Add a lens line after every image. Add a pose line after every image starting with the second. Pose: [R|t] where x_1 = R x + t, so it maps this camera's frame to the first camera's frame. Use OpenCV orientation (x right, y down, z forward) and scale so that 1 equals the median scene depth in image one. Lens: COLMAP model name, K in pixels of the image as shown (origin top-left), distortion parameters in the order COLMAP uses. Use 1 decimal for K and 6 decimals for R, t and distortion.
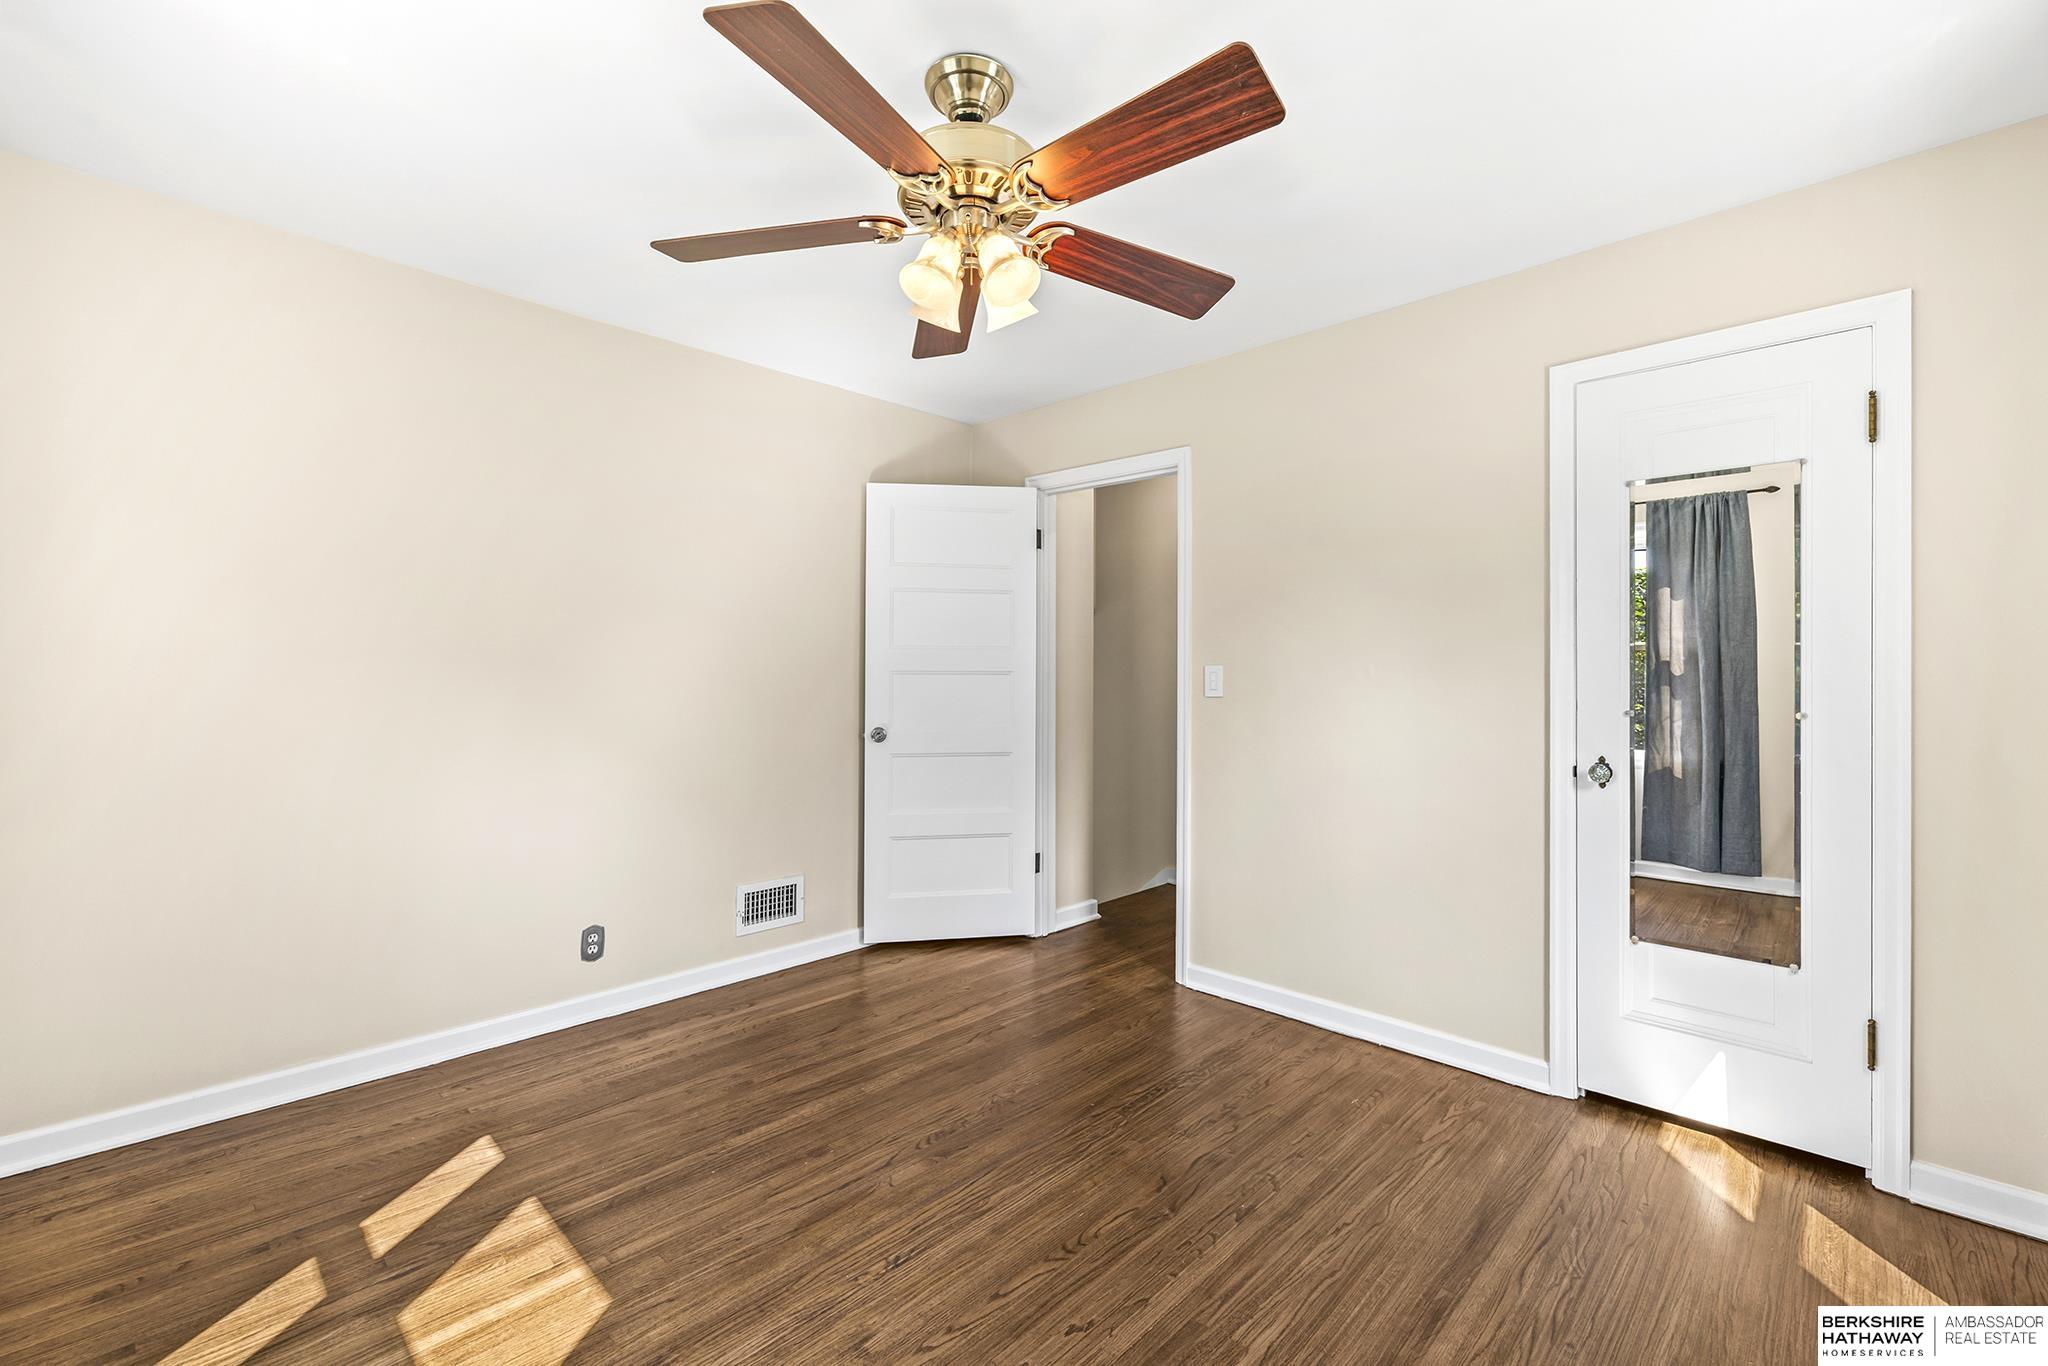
lens RADIAL K [[861.6, 0, 1016.8], [0, 861.6, 677.2], [0, 0, 1]] dist [-0.000171, 0.000012]
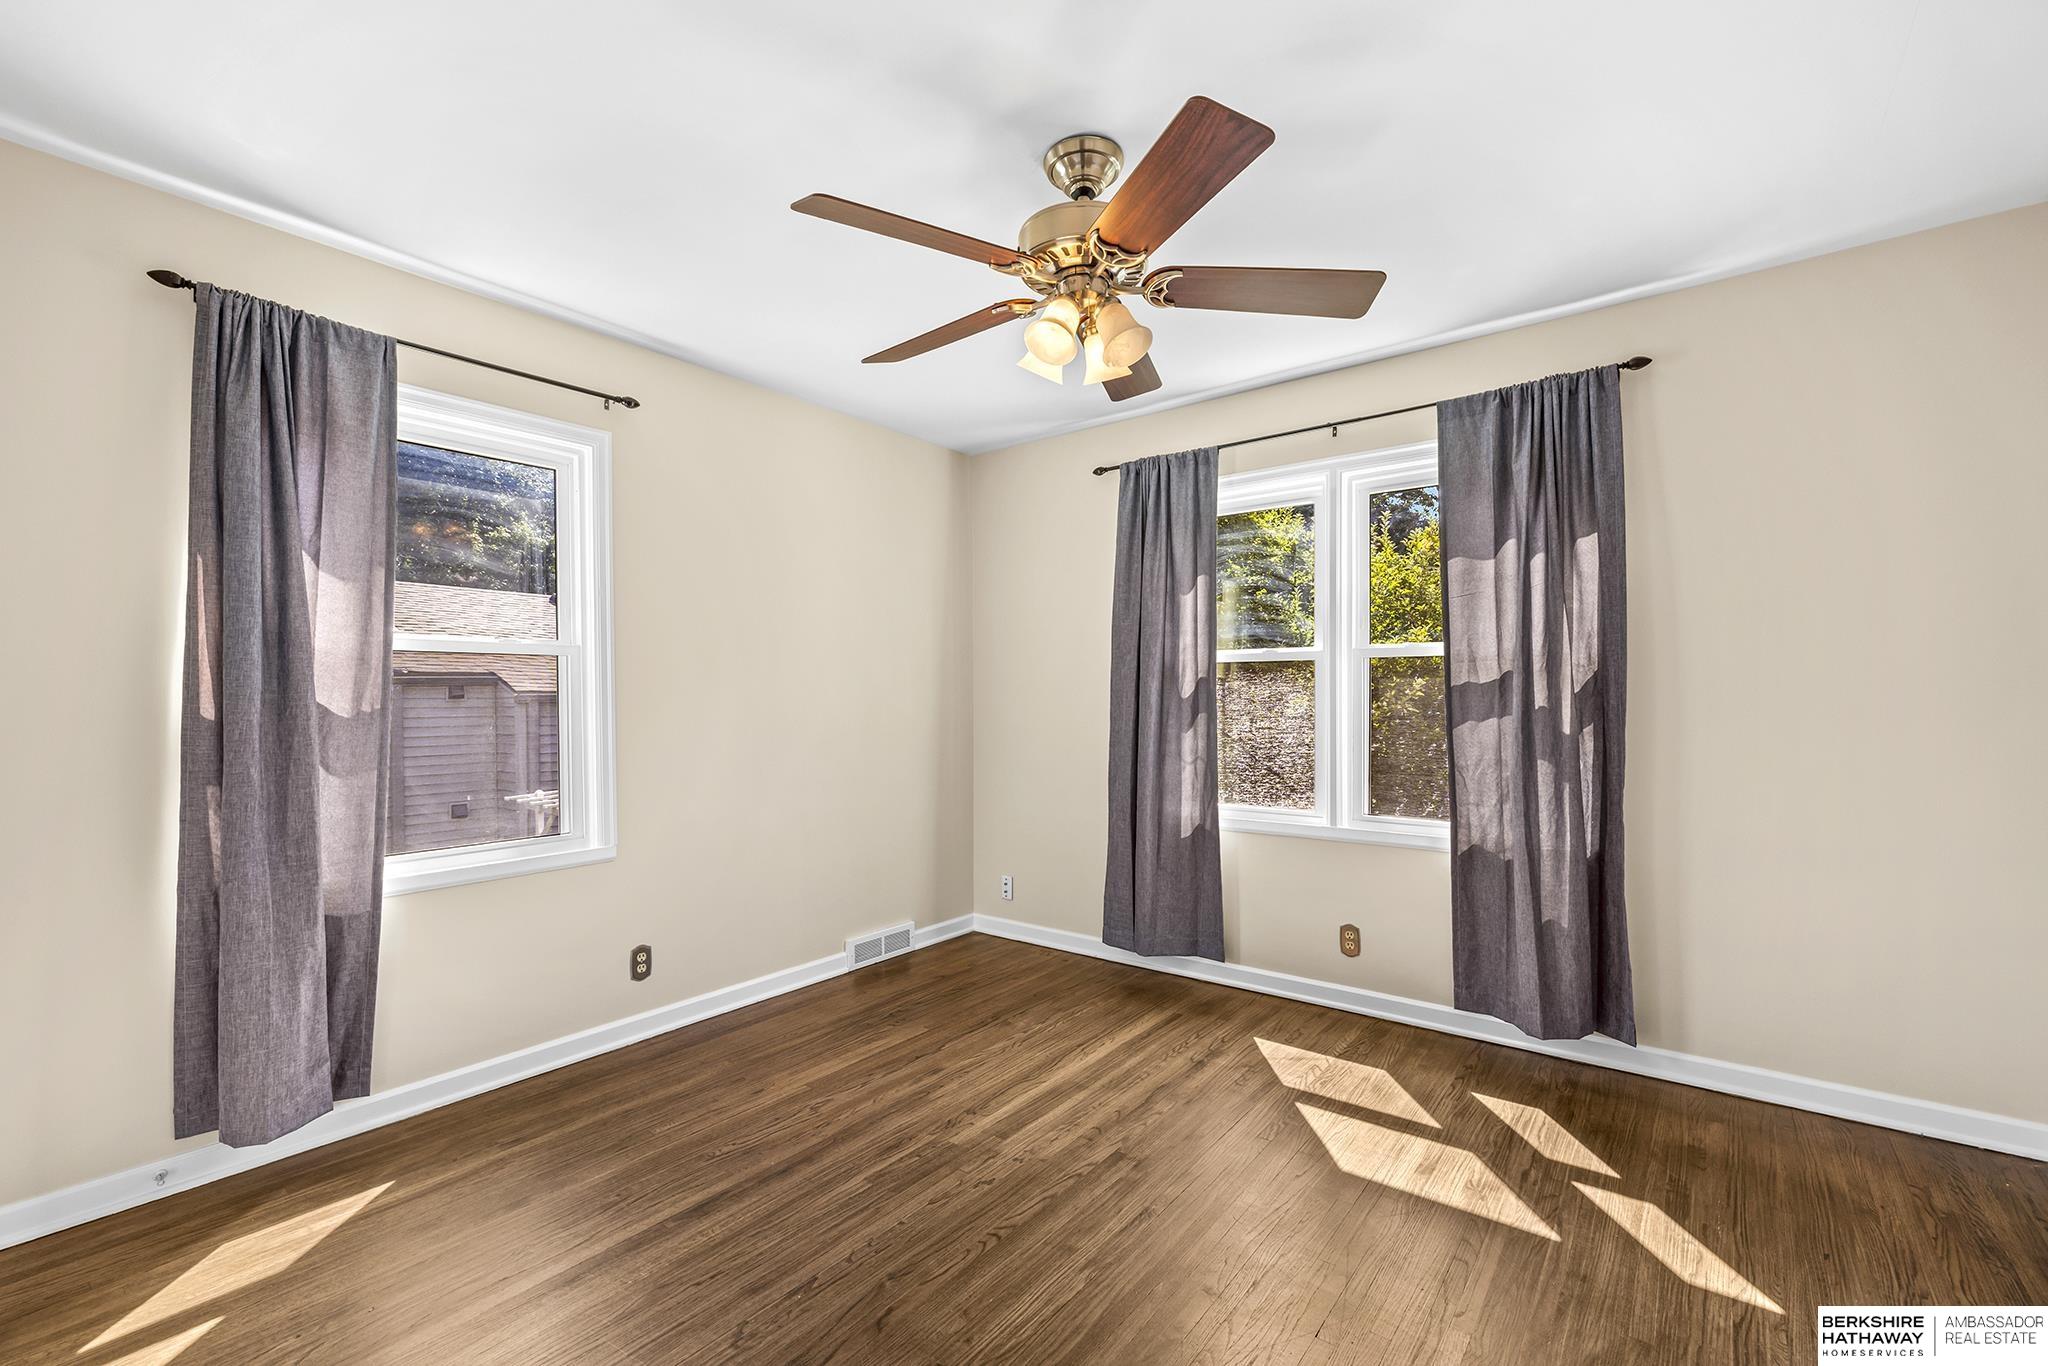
lens RADIAL K [[861.6, 0, 1018.8], [0, 861.6, 685.8], [0, 0, 1]] dist [-0.000171, 0.000012]
pose [[-0.993608, -0.000667, -0.112885, 0.151646], [0.001123, 0.999875, -0.015791, 0.006936], [0.112881, -0.015817, -0.993483, 2.074829]]
